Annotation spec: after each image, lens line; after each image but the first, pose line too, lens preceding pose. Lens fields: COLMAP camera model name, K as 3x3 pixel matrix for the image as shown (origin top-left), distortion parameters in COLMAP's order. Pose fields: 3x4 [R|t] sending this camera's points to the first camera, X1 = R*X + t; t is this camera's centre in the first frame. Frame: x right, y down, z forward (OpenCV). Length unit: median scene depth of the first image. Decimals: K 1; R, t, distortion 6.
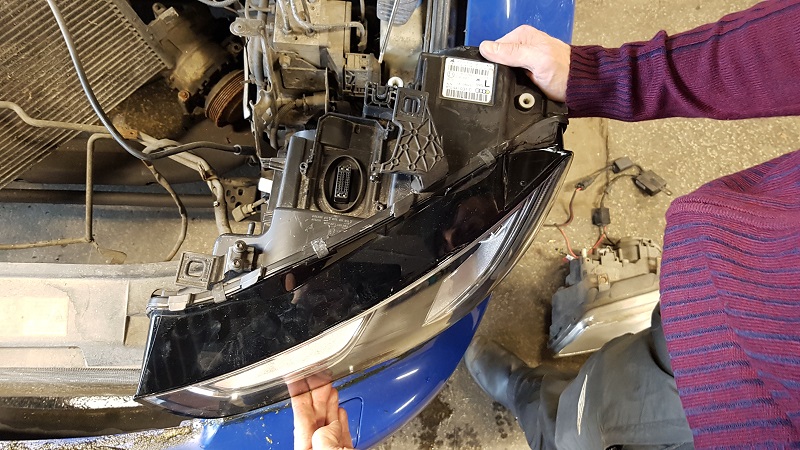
lens RADIAL K [[698.4, 0, 400.3], [0, 698.4, 198.2], [0, 0, 1]] dist [0.264516, -0.574271]
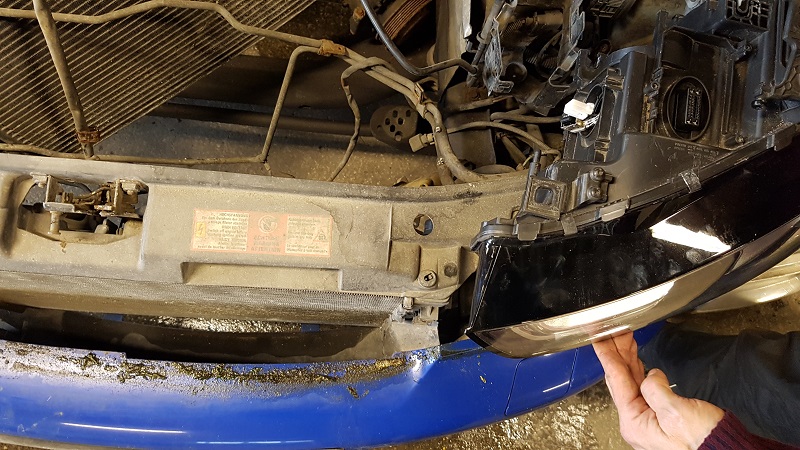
lens RADIAL K [[698.4, 0, 400.3], [0, 698.4, 198.2], [0, 0, 1]] dist [0.264516, -0.574271]
pose [[0.997938, 0.063201, -0.011206, -0.270068], [-0.062121, 0.994923, 0.079173, 0.025866], [0.016152, -0.078313, 0.996798, 0.064586]]
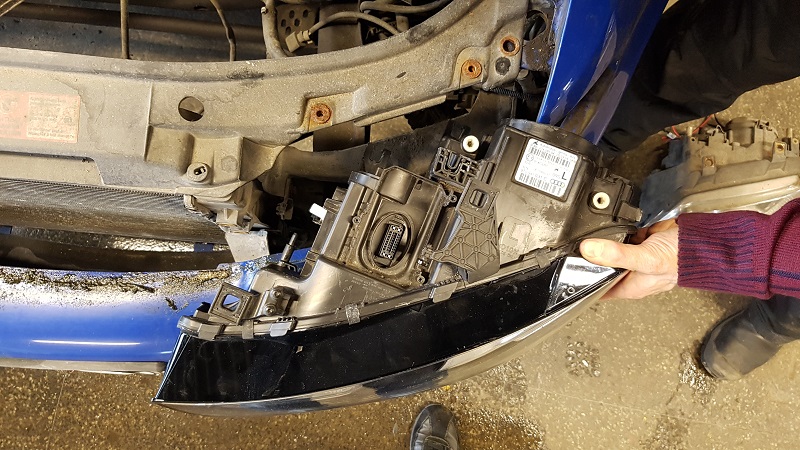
lens RADIAL K [[705.2, 0, 400.1], [0, 705.2, 207.6], [0, 0, 1]] dist [0.176729, -0.407156]
pose [[0.993402, 0.086721, -0.075040, -0.023154], [-0.072983, 0.982803, 0.169621, 0.072181], [0.088459, -0.163025, 0.982648, 0.161337]]
